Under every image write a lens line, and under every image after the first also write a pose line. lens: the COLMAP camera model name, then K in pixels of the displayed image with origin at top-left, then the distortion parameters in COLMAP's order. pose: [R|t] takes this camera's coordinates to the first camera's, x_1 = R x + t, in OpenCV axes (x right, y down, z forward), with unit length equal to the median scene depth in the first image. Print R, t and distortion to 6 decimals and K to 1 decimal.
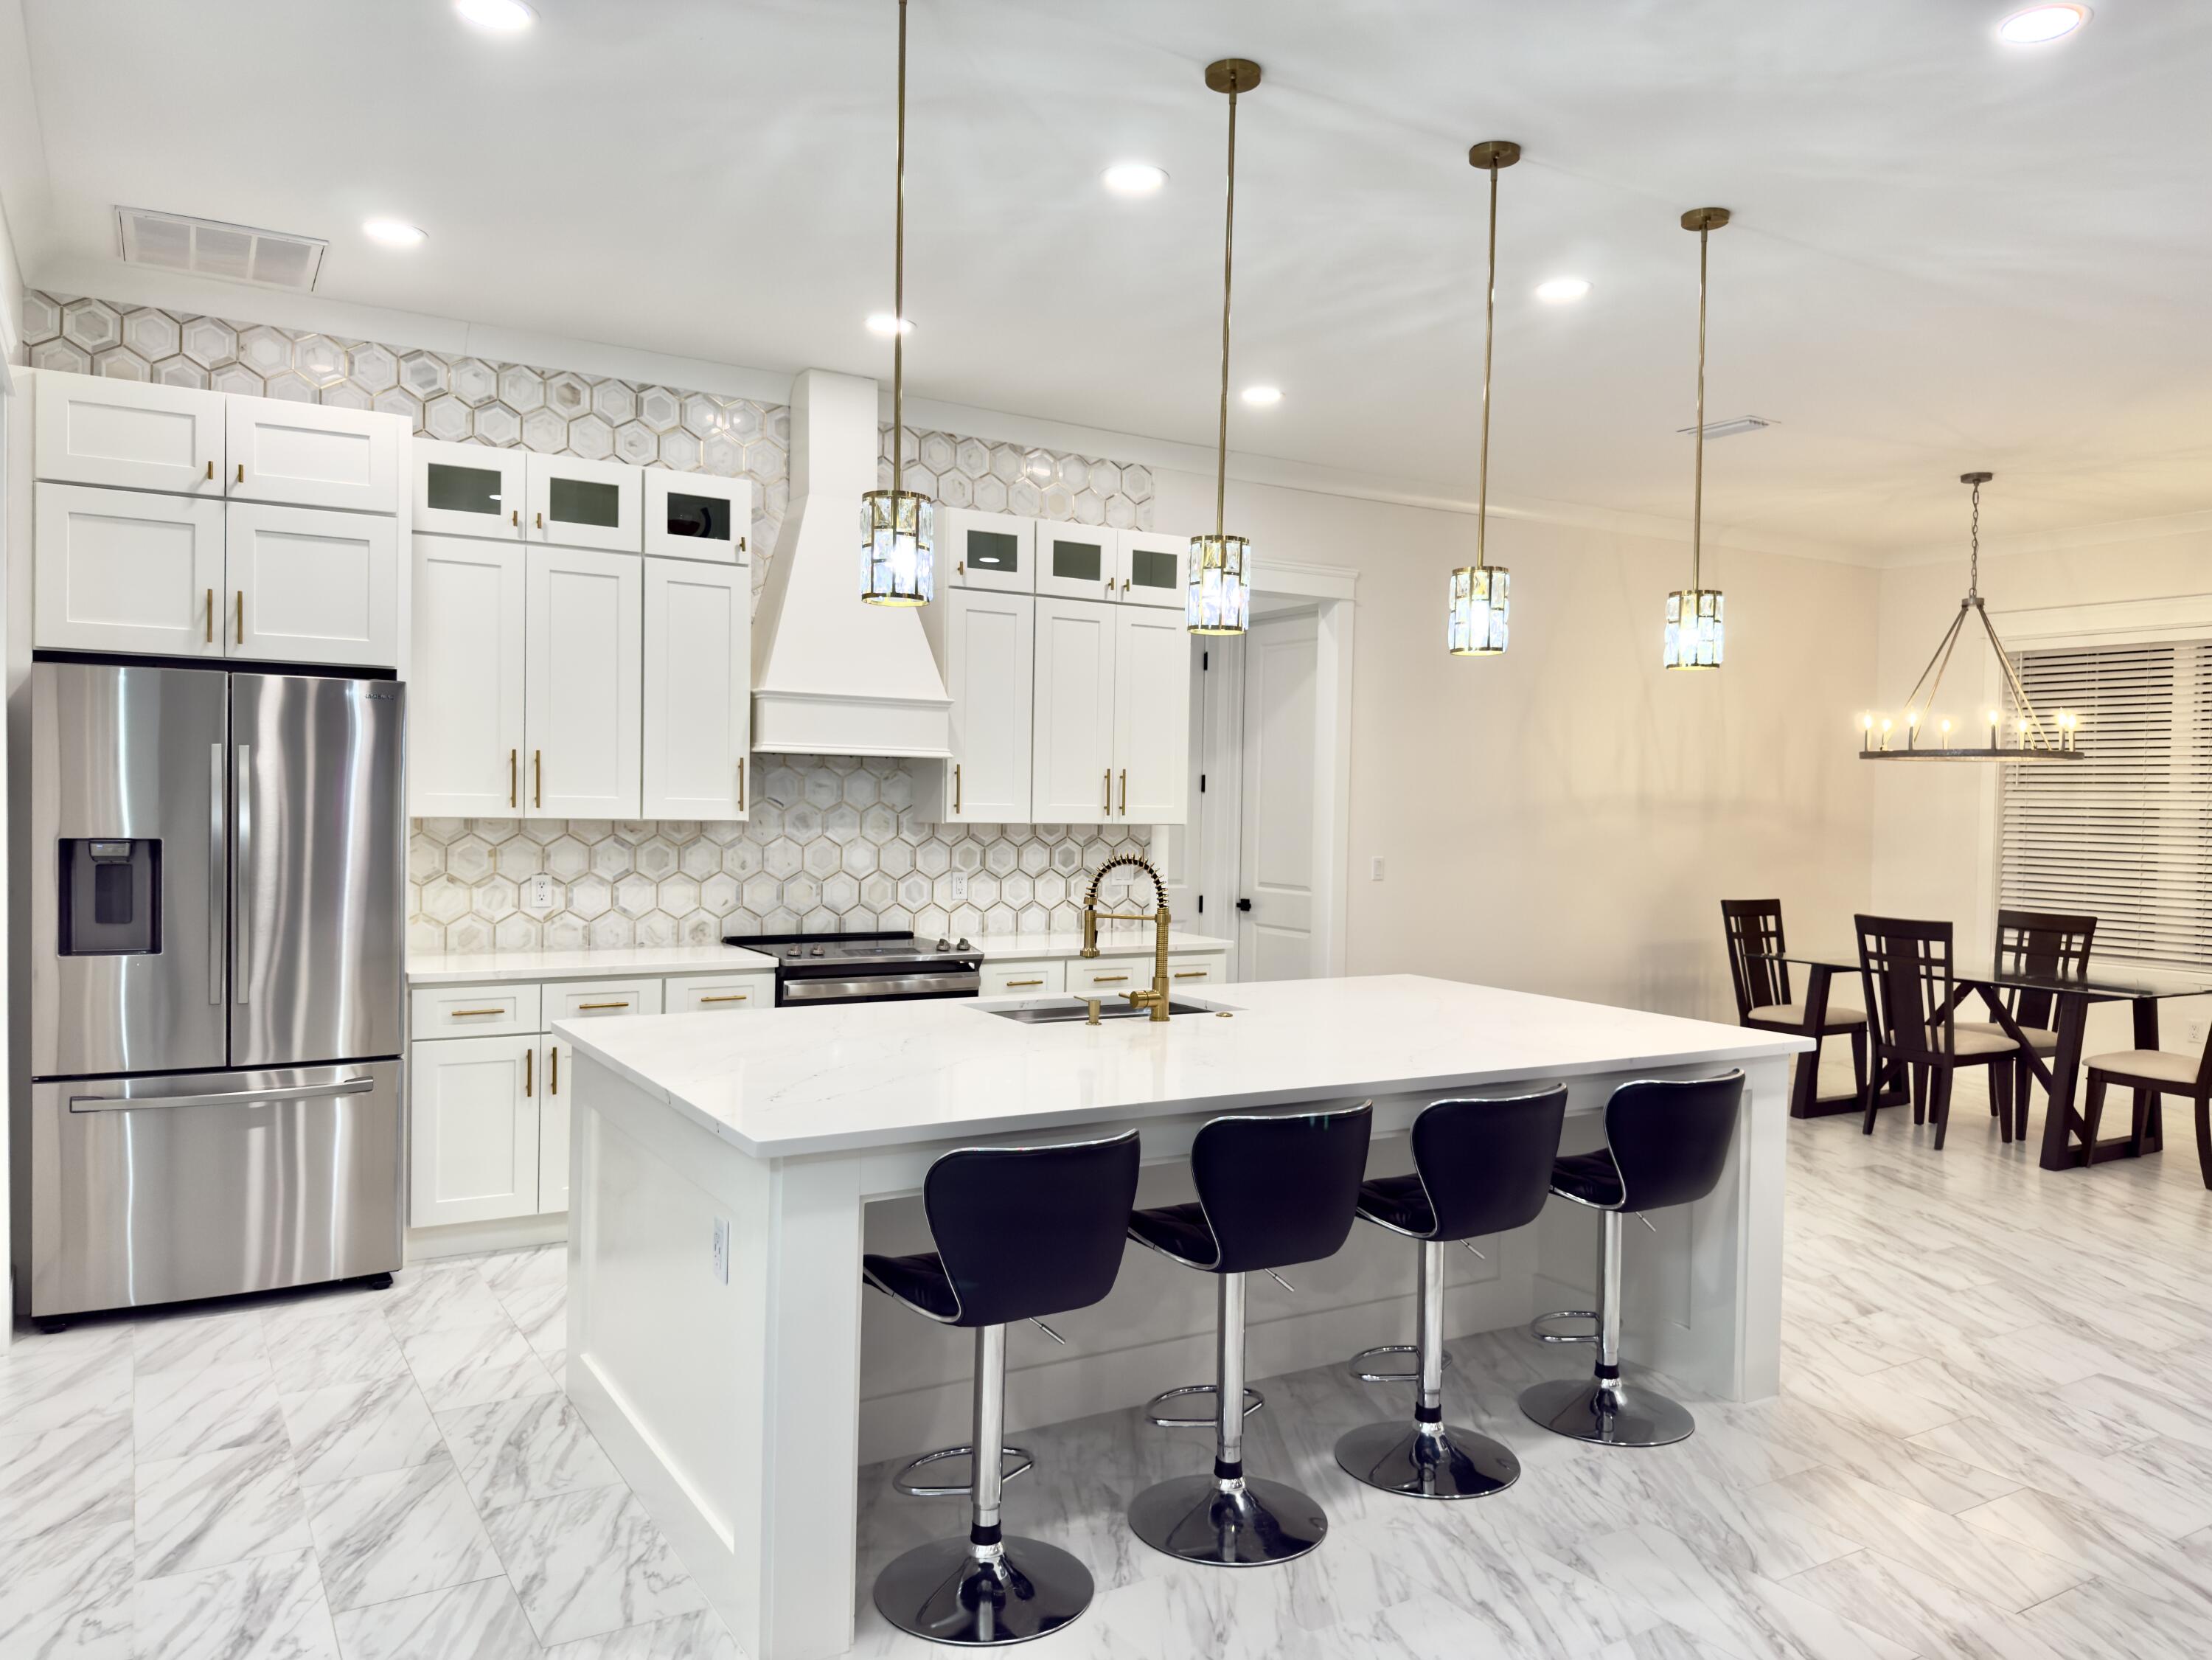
lens RADIAL K [[1558.0, 0, 1113.8], [0, 1558.0, 845.1], [0, 0, 1]] dist [0.098230, -0.131993]
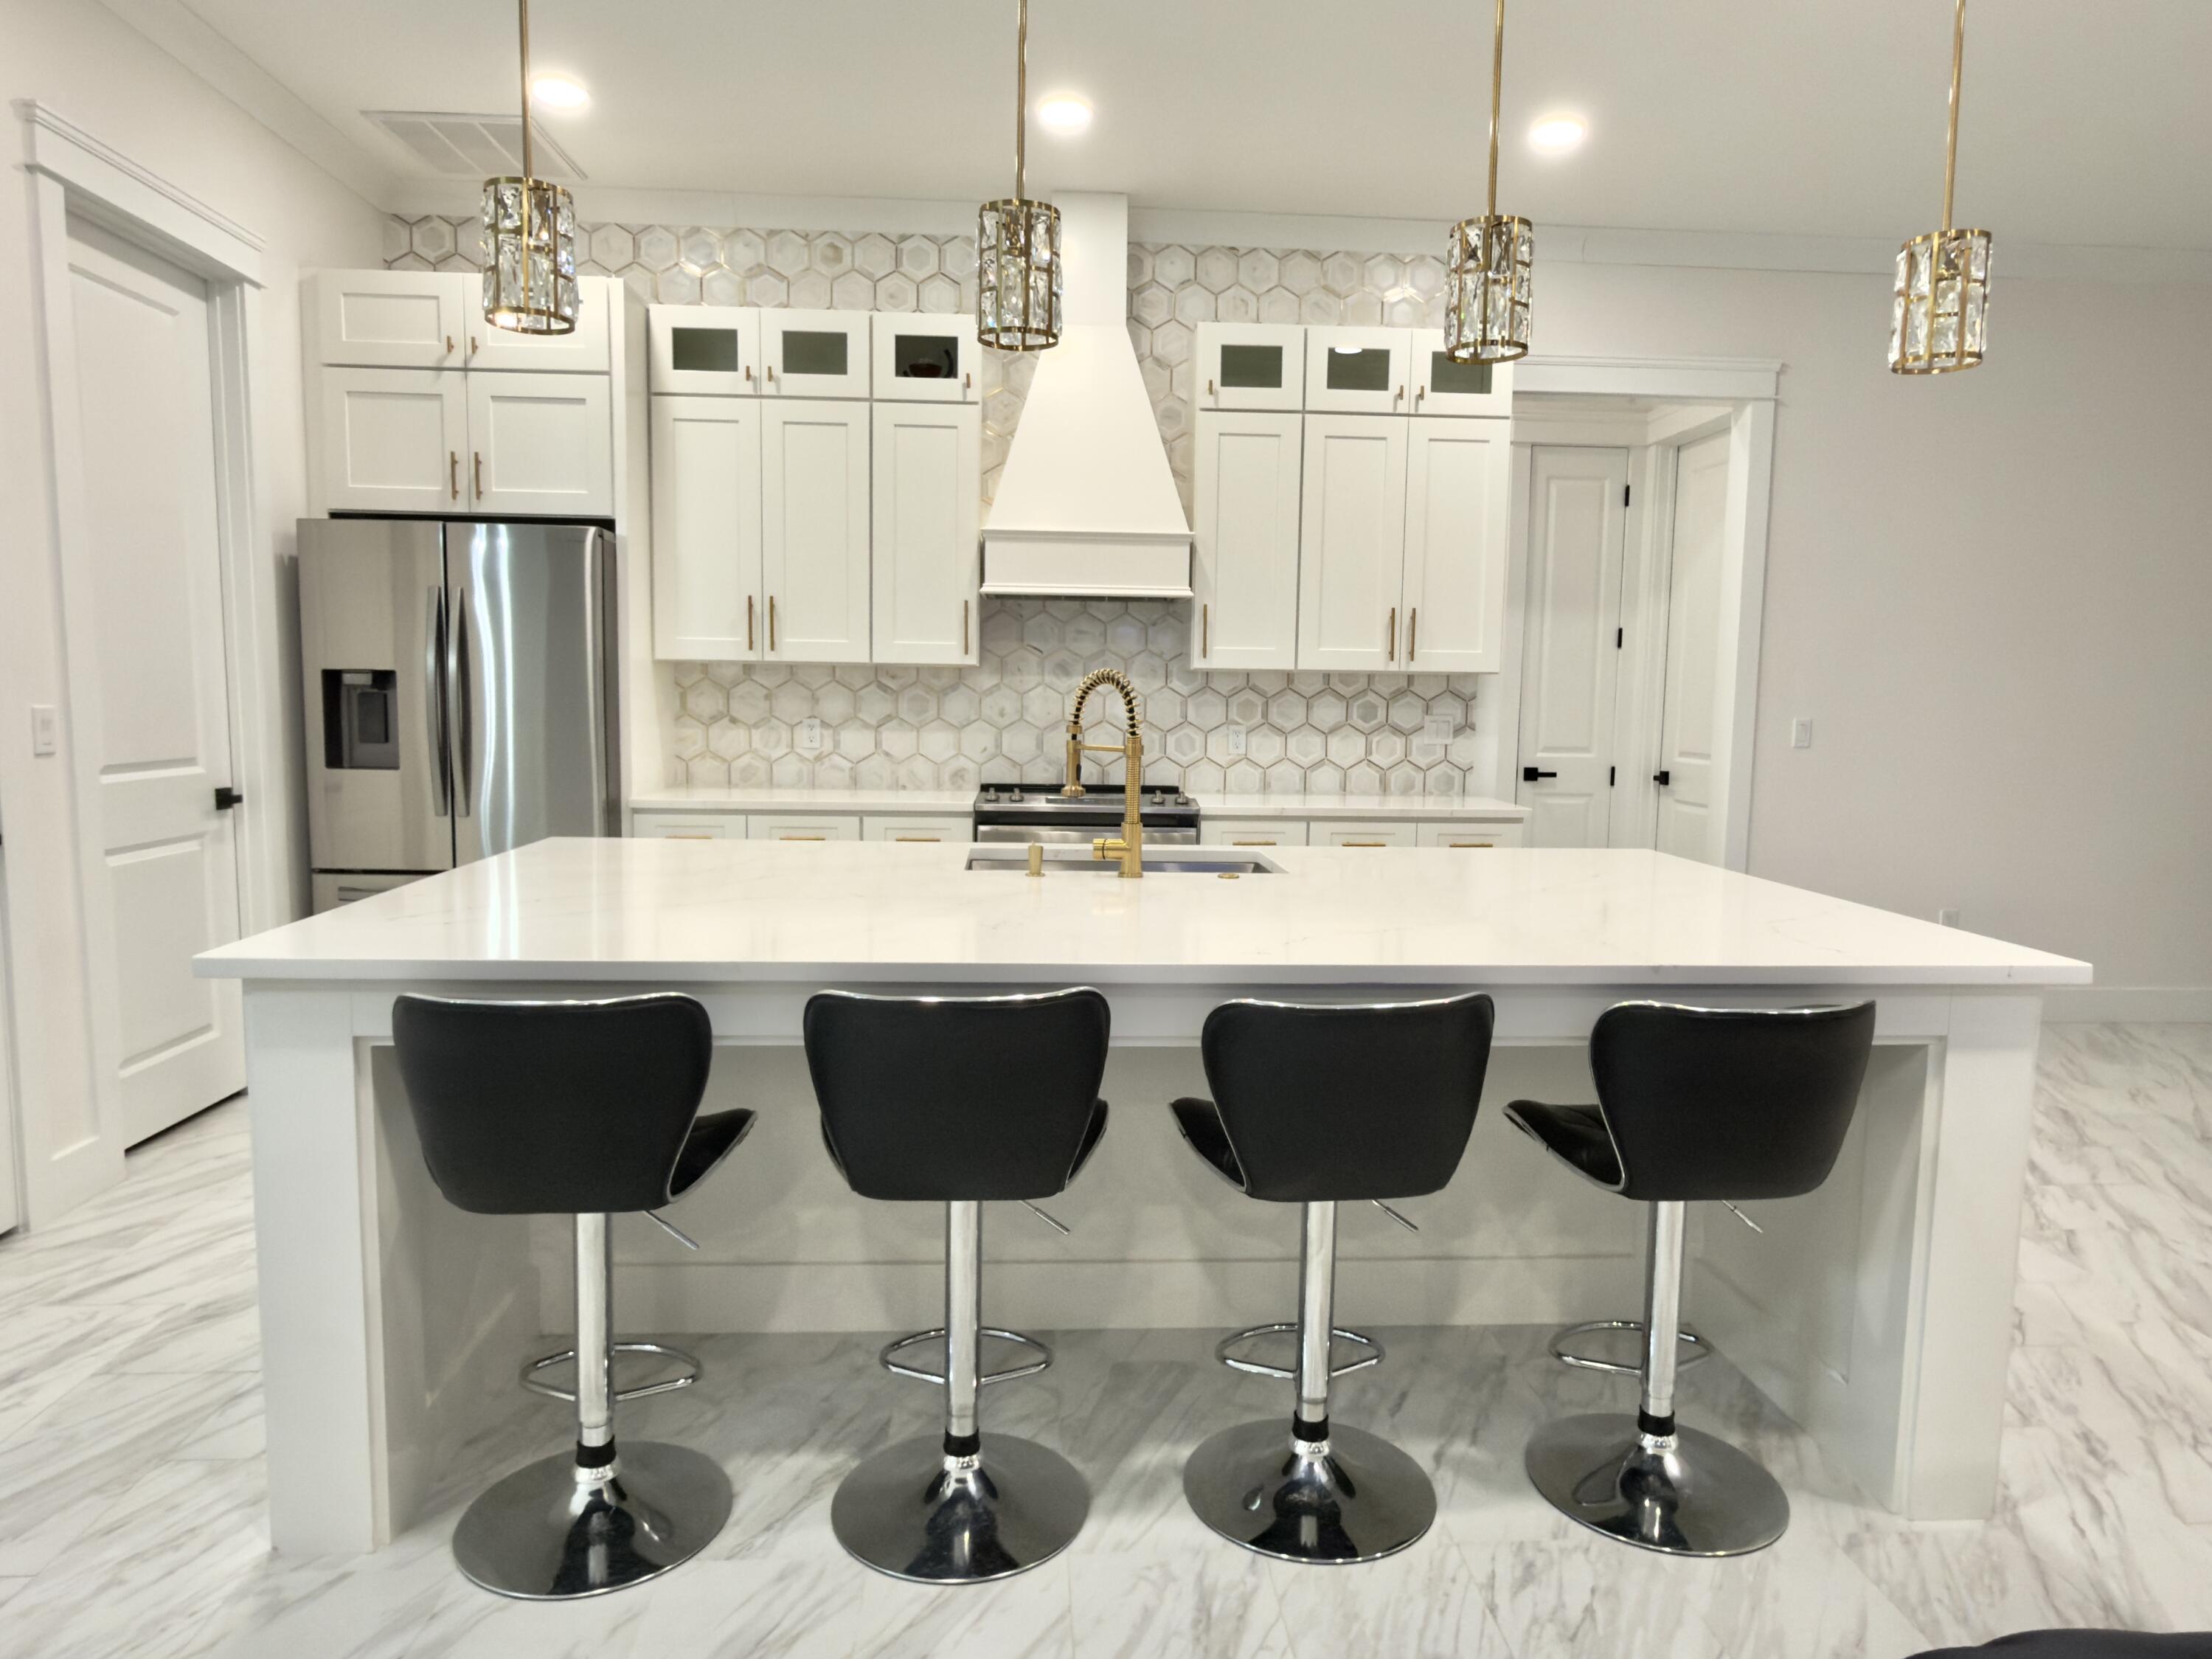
lens RADIAL K [[1385.0, 0, 1106.0], [0, 1385.0, 829.5], [0, 0, 1]] dist [0.004143, -0.001334]
pose [[0.884145, 0.042168, -0.465306, 0.257708], [-0.012640, 0.997713, 0.066399, 0.029889], [0.467042, -0.052825, 0.882656, 0.264973]]
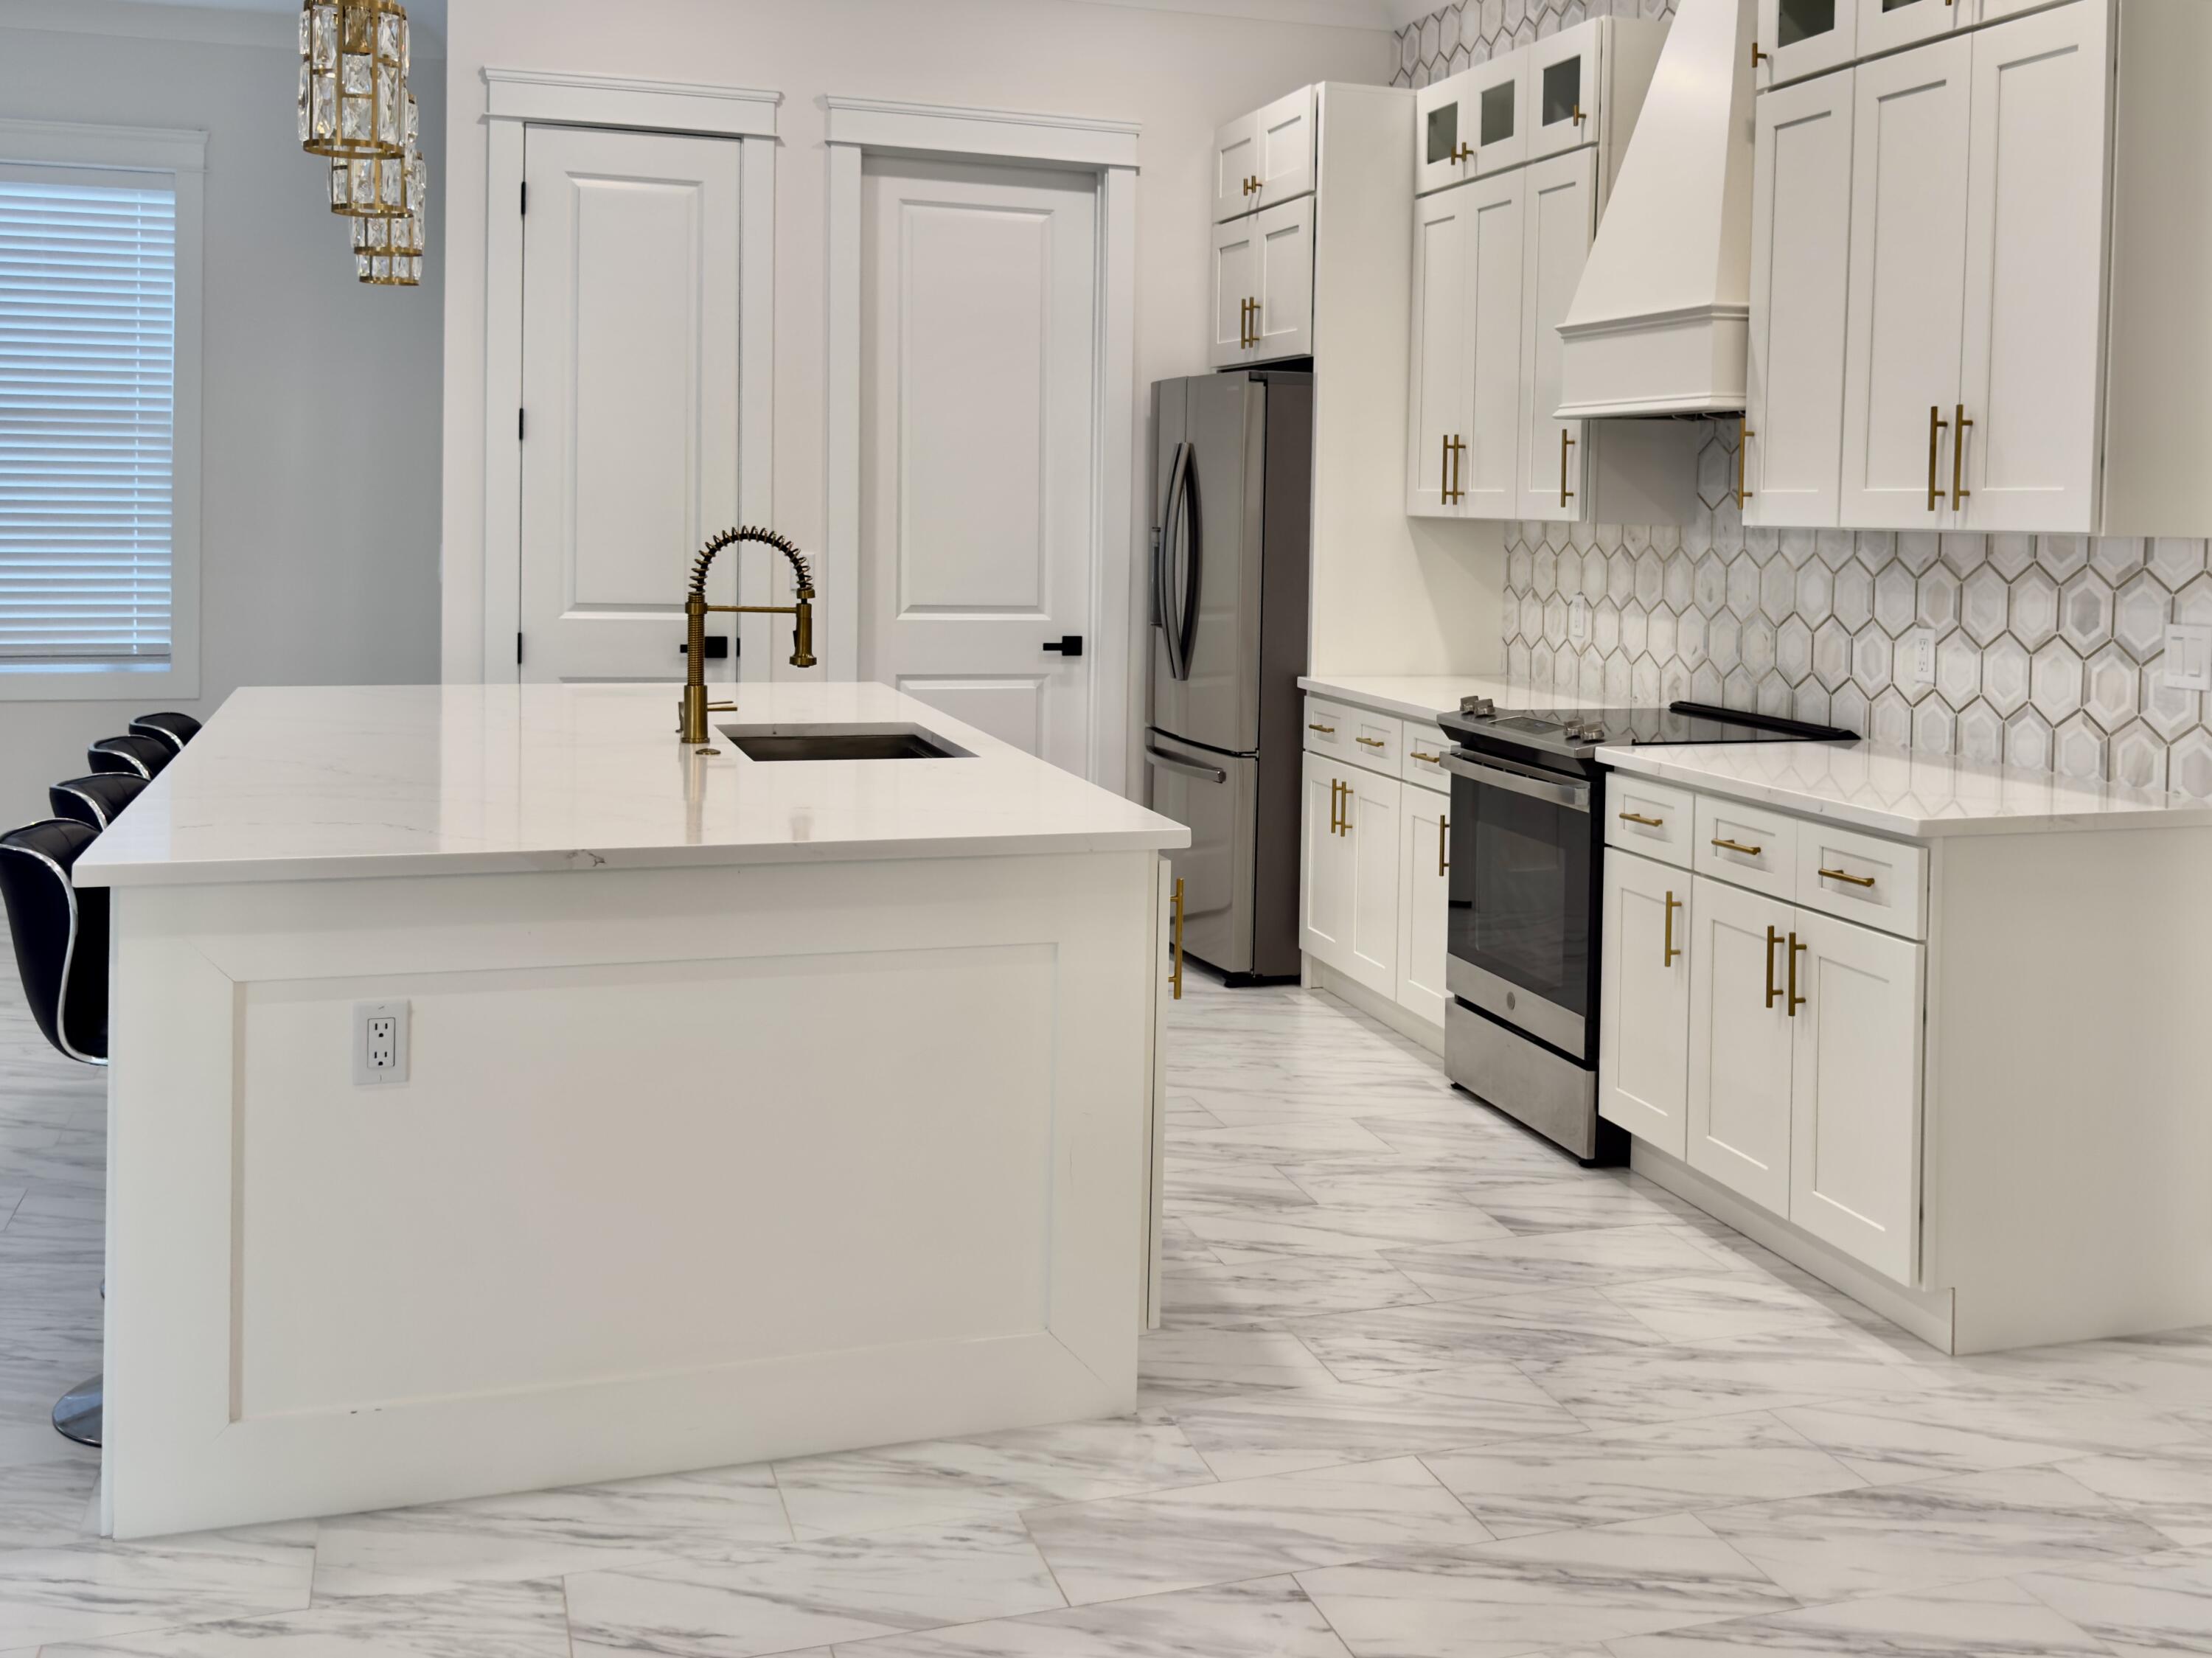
lens RADIAL K [[2338.8, 0, 1349.6], [0, 2338.8, 639.8], [0, 0, 1]] dist [0.122206, -0.206511]
pose [[-0.179536, 0.033497, -0.983181, 0.805068], [-0.052115, 0.997693, 0.043508, -0.003109], [0.982370, 0.059050, -0.177376, 1.112113]]
